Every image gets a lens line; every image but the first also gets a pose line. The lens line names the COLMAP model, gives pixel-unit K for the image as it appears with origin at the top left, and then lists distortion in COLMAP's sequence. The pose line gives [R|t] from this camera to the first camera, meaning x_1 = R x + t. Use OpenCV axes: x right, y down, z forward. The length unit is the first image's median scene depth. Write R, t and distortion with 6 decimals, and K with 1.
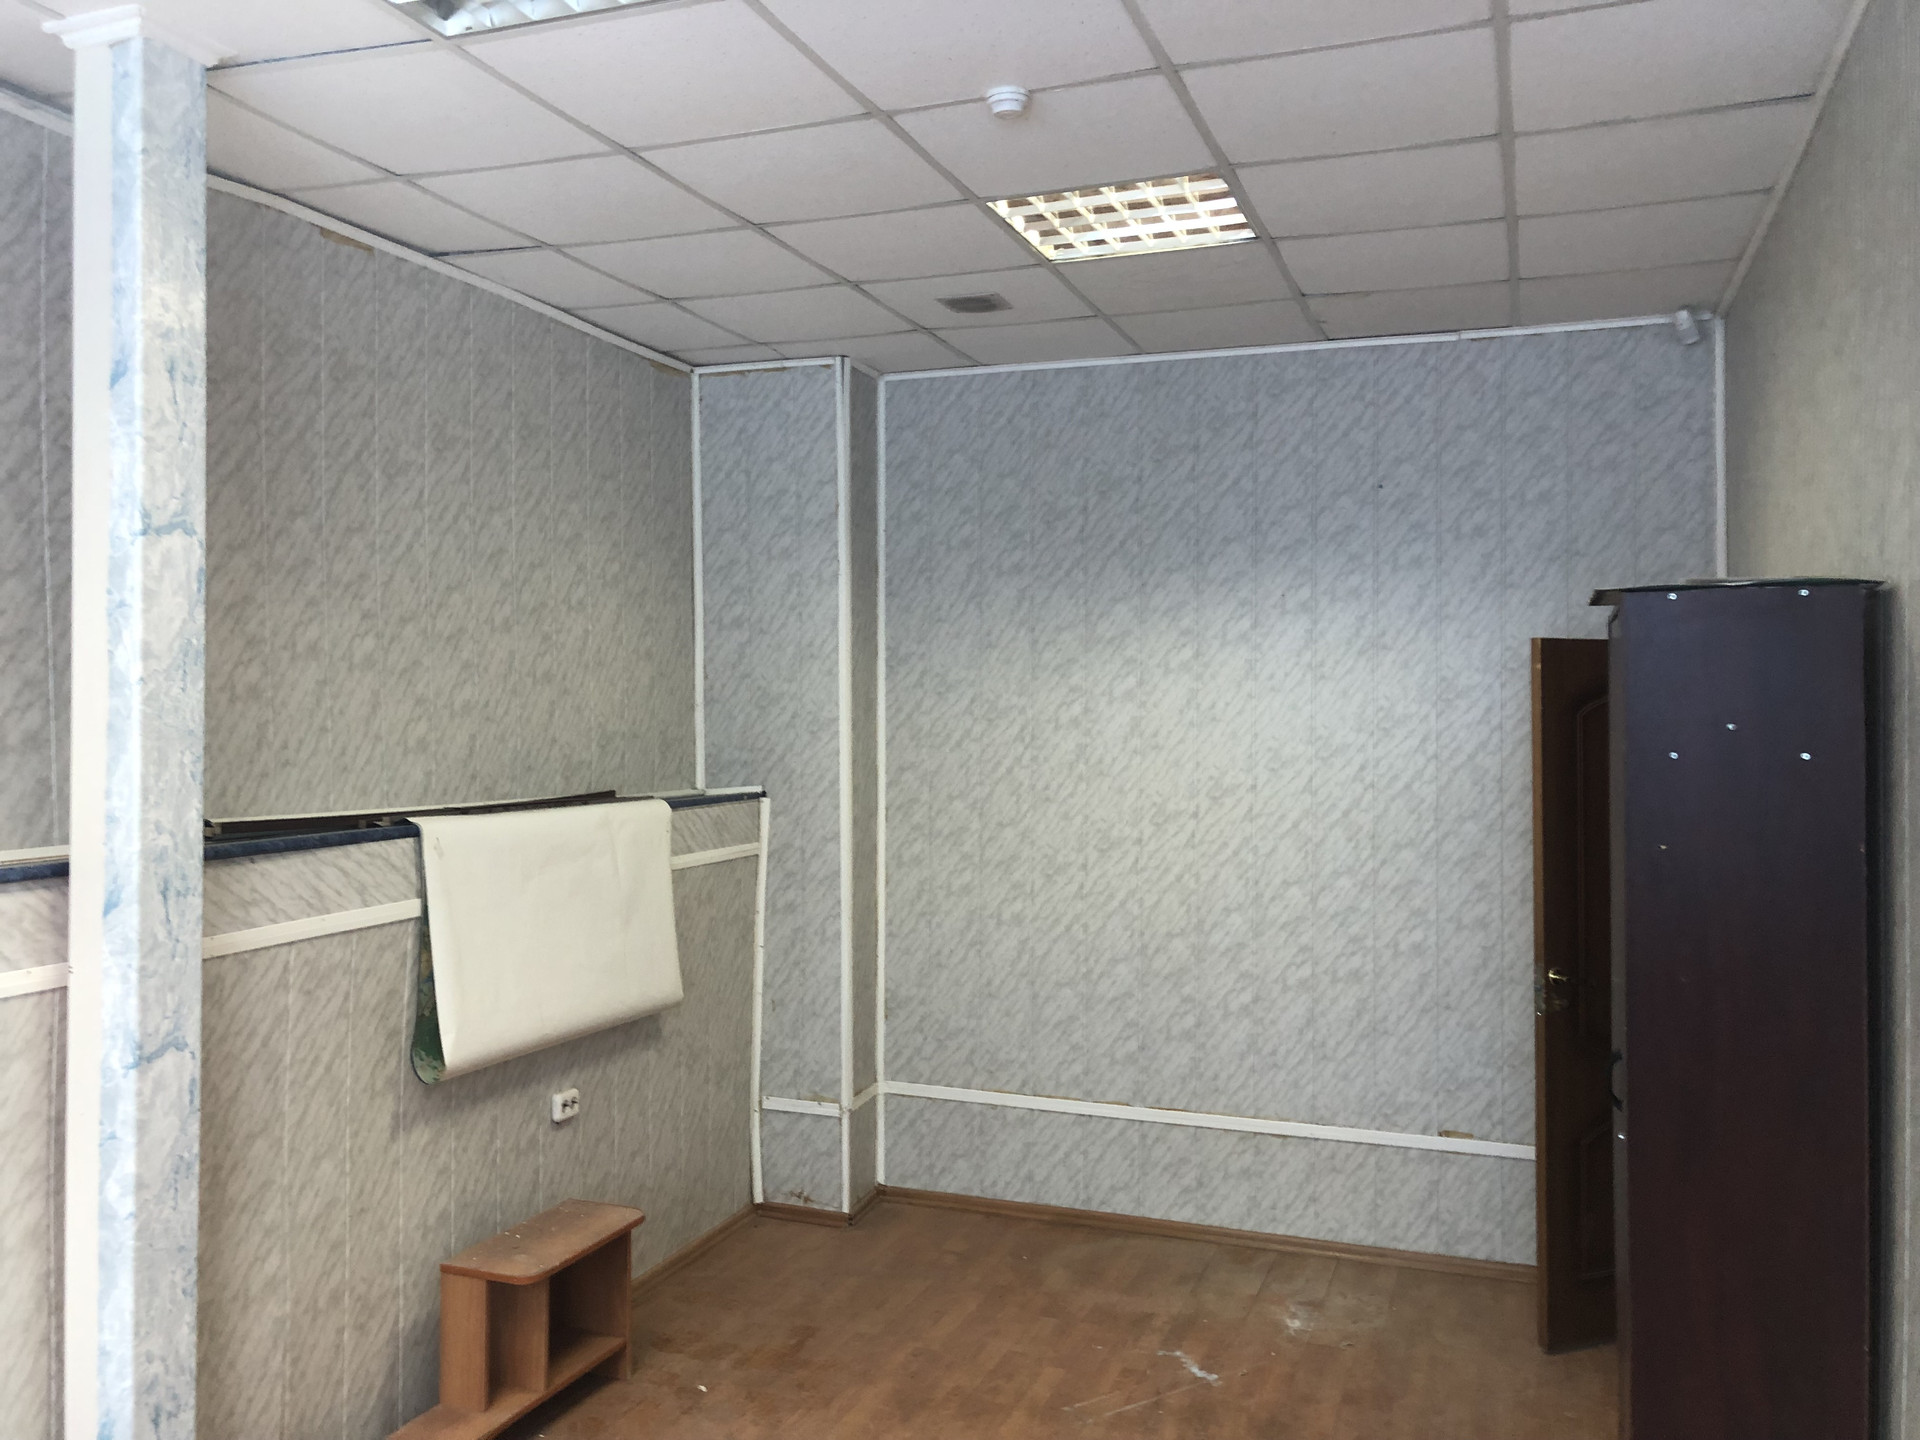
lens RADIAL K [[1563.9, 0, 903.3], [0, 1563.9, 662.0], [0, 0, 1]] dist [0.045639, -0.040970]
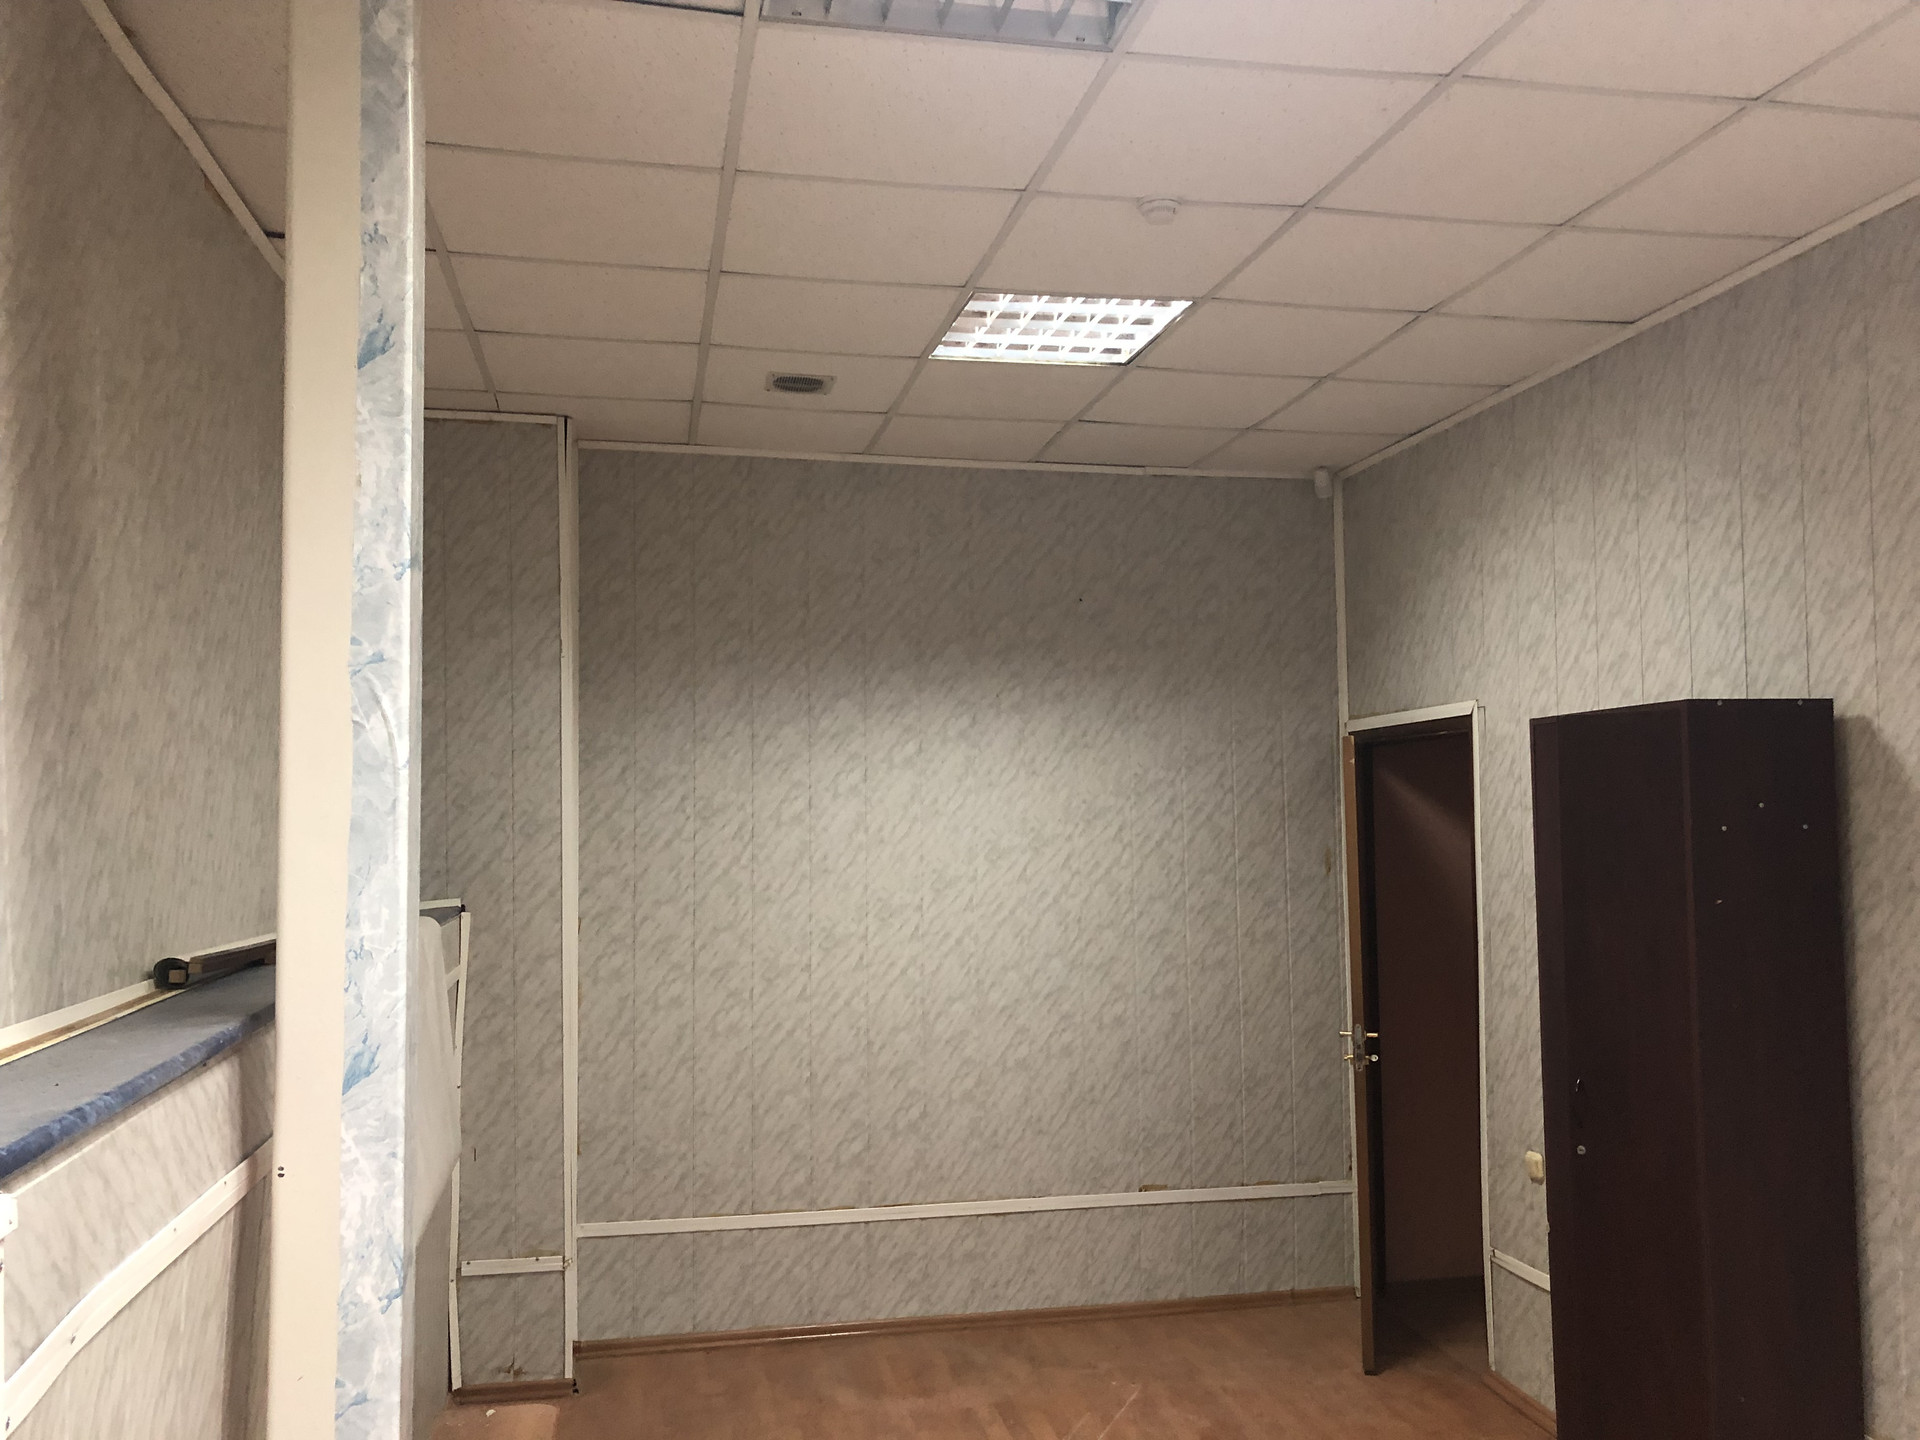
lens RADIAL K [[1563.9, 0, 968.3], [0, 1563.9, 700.7], [0, 0, 1]] dist [0.045639, -0.040970]
pose [[0.846034, 0.027196, 0.532434, -0.327617], [-0.004922, 0.999054, -0.043210, 0.006528], [-0.533106, 0.033937, 0.845368, 0.116832]]
